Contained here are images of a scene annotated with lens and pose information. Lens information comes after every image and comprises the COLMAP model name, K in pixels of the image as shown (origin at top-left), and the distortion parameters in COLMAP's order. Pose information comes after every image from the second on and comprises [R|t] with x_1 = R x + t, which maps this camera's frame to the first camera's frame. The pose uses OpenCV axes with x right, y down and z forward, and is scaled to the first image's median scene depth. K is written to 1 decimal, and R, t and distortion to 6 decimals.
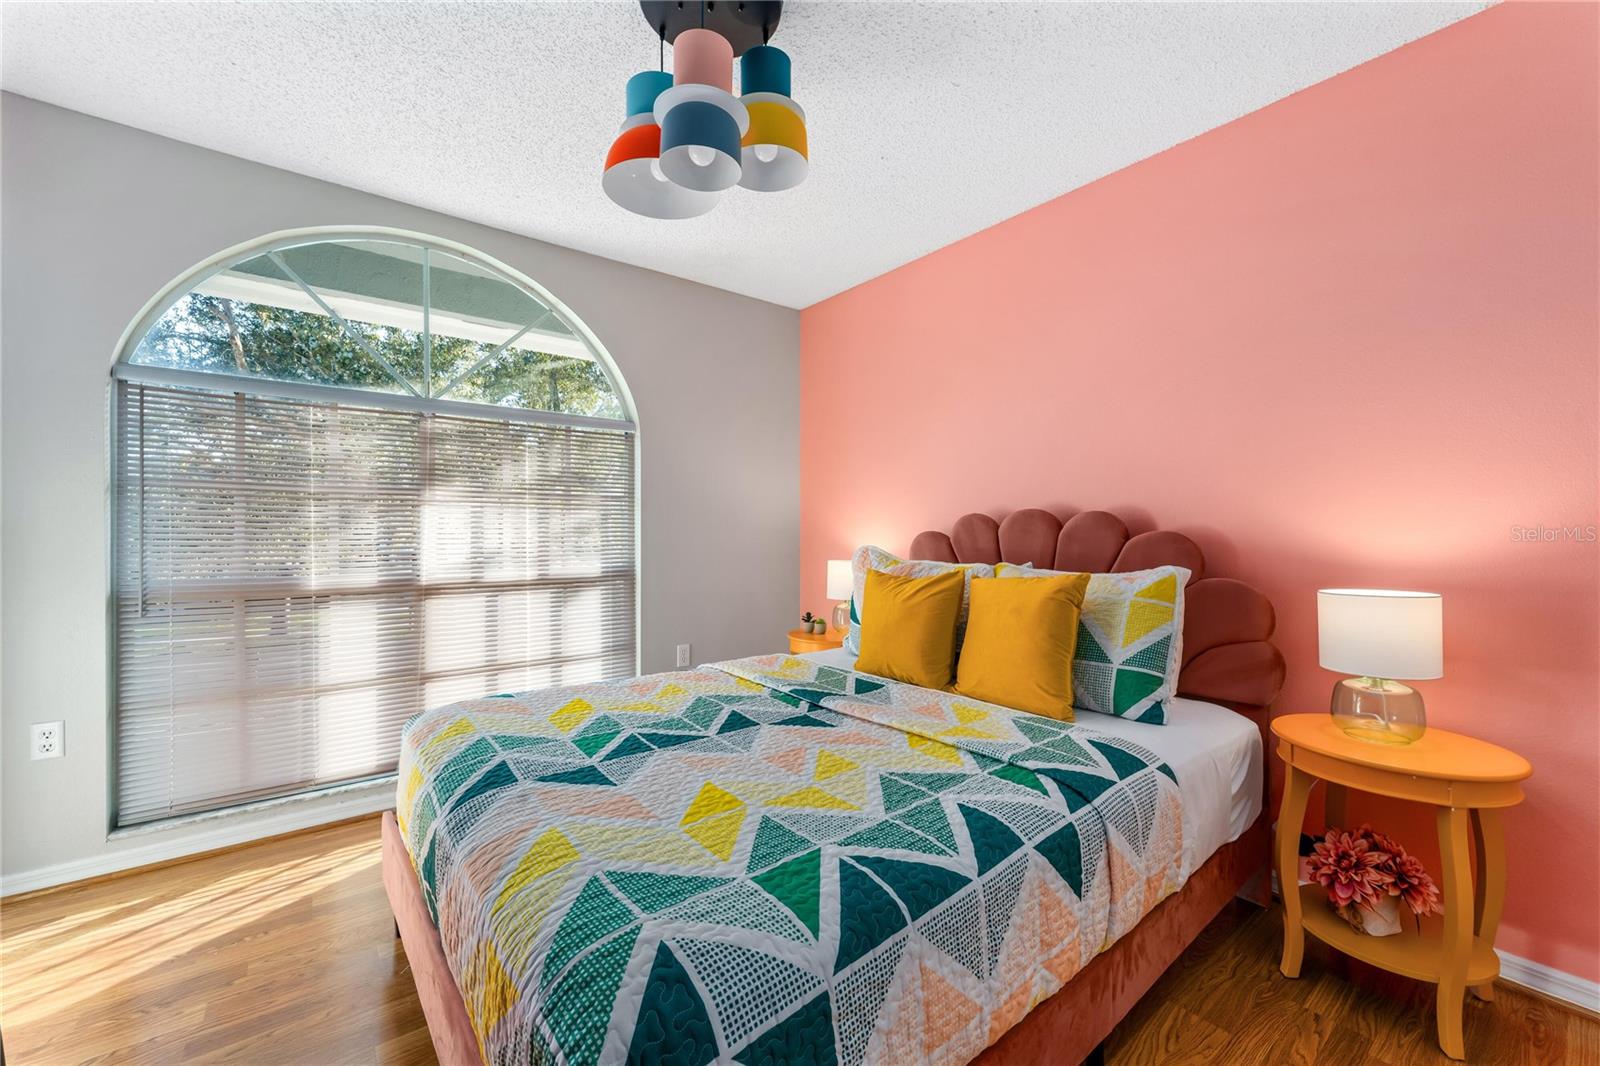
lens RADIAL K [[653.1, 0, 797.7], [0, 653.1, 534.0], [0, 0, 1]] dist [0.000062, -0.000717]
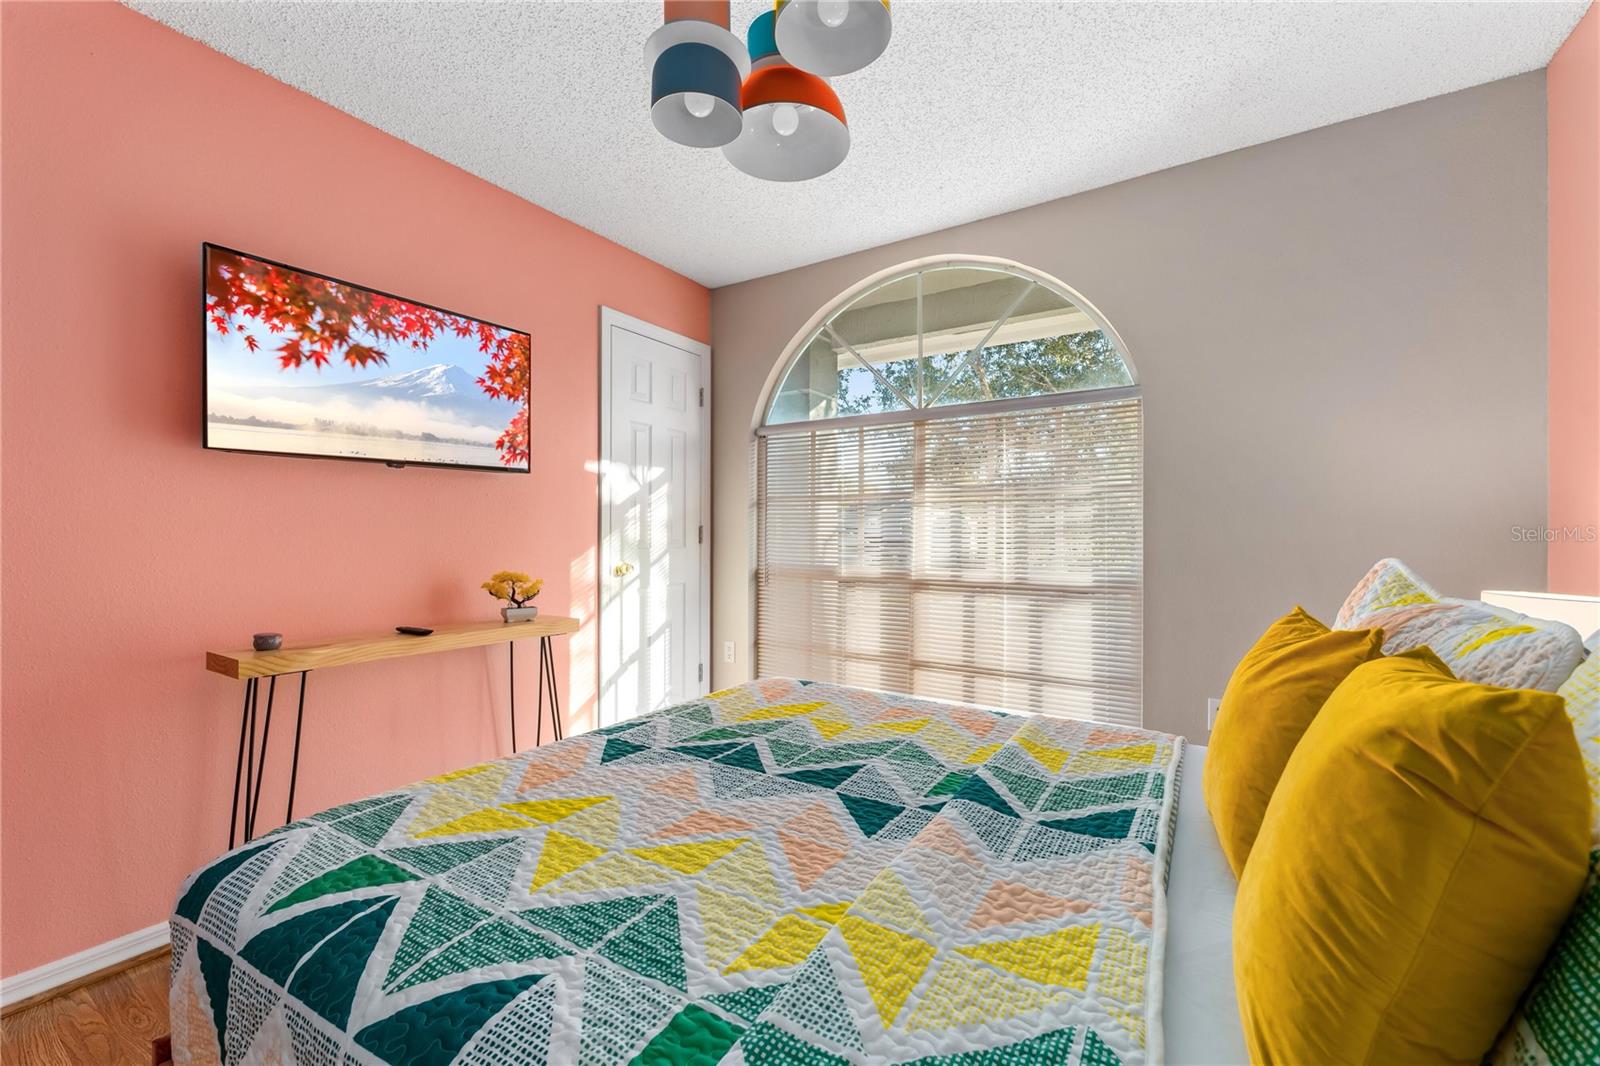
lens RADIAL K [[653.1, 0, 798.4], [0, 653.1, 528.0], [0, 0, 1]] dist [0.000062, -0.000717]
pose [[0.307039, -0.006499, -0.951675, 0.631857], [-0.004859, 0.999953, -0.008396, 0.003350], [0.951684, 0.007202, 0.306993, 0.732363]]
